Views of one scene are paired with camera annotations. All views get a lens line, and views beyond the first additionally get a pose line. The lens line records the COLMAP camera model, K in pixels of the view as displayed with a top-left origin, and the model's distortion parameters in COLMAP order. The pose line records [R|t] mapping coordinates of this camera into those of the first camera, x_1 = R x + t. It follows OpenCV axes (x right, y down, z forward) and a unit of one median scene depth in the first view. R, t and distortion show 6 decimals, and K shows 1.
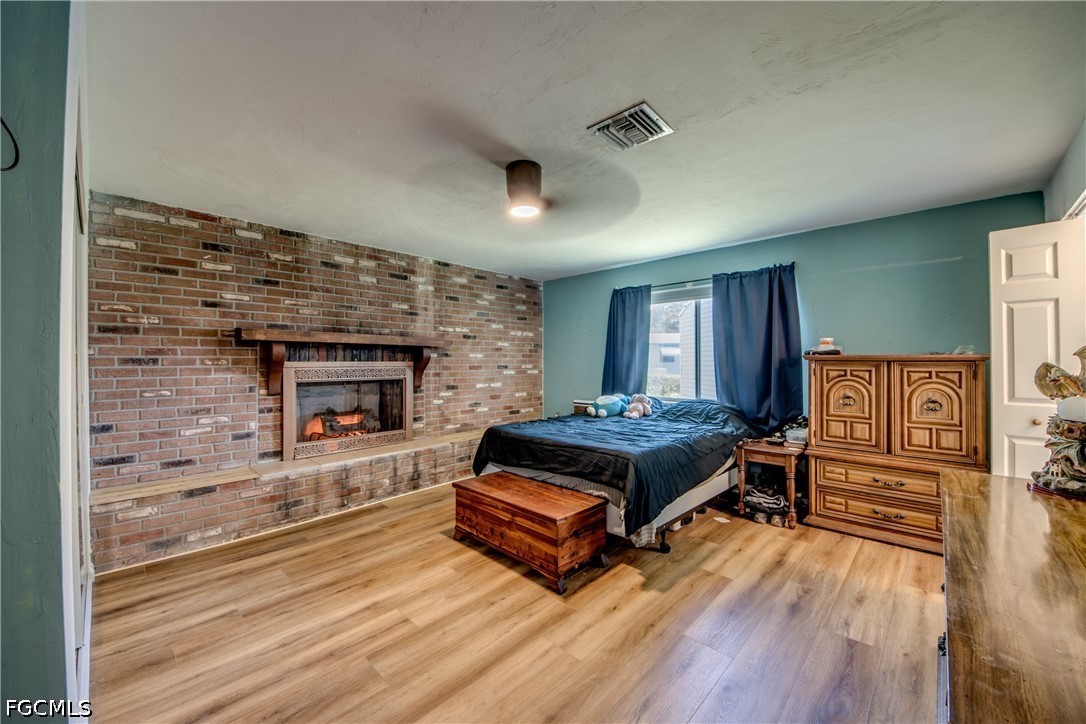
lens RADIAL K [[415.1, 0, 539.5], [0, 415.1, 365.3], [0, 0, 1]] dist [0.053369, -0.030235]
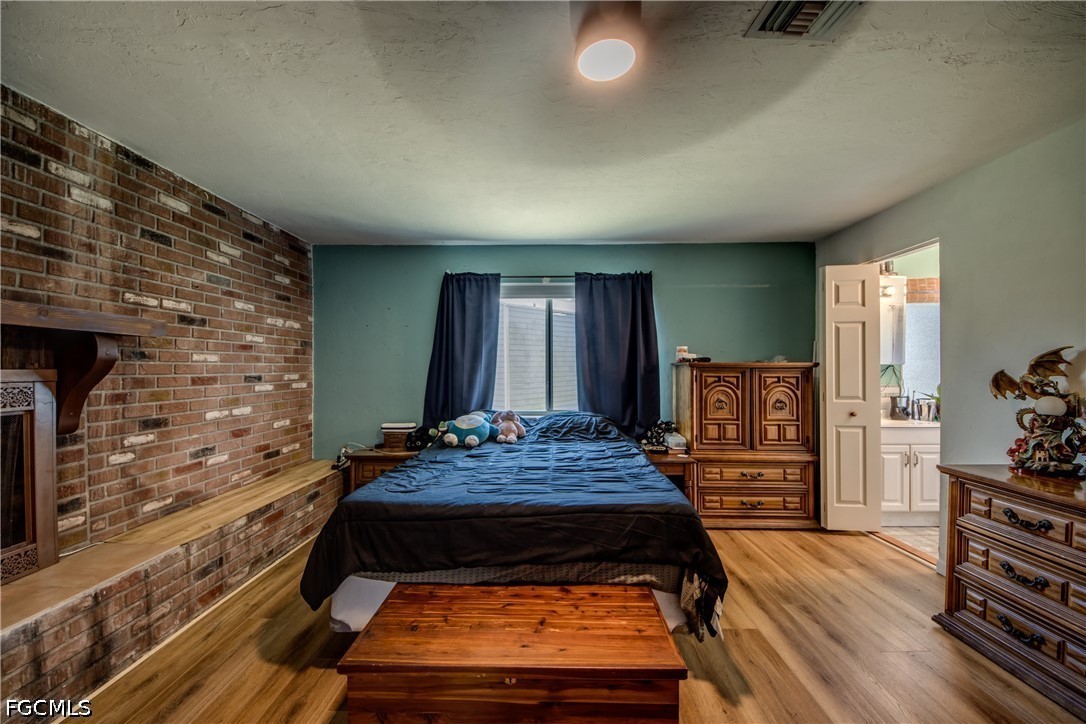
lens RADIAL K [[411.6, 0, 533.1], [0, 411.6, 370.3], [0, 0, 1]] dist [0.041953, -0.024300]
pose [[0.730521, -0.004048, 0.682878, -0.238553], [0.007256, 0.999972, -0.001833, -0.004060], [-0.682852, 0.006294, 0.730530, 0.380568]]
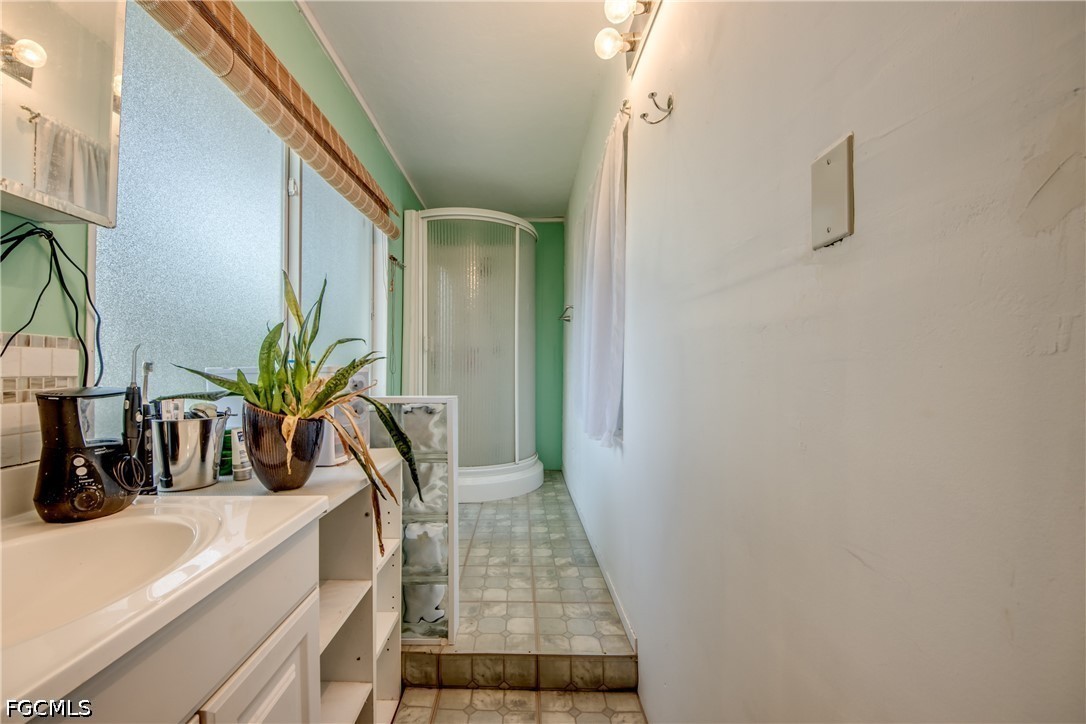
lens RADIAL K [[415.1, 0, 539.5], [0, 415.1, 365.3], [0, 0, 1]] dist [0.053369, -0.030235]
pose [[-0.715641, -0.000038, 0.698469, 0.577092], [0.001218, 0.999998, 0.001302, 0.038977], [-0.698468, 0.001783, -0.715639, 0.481950]]
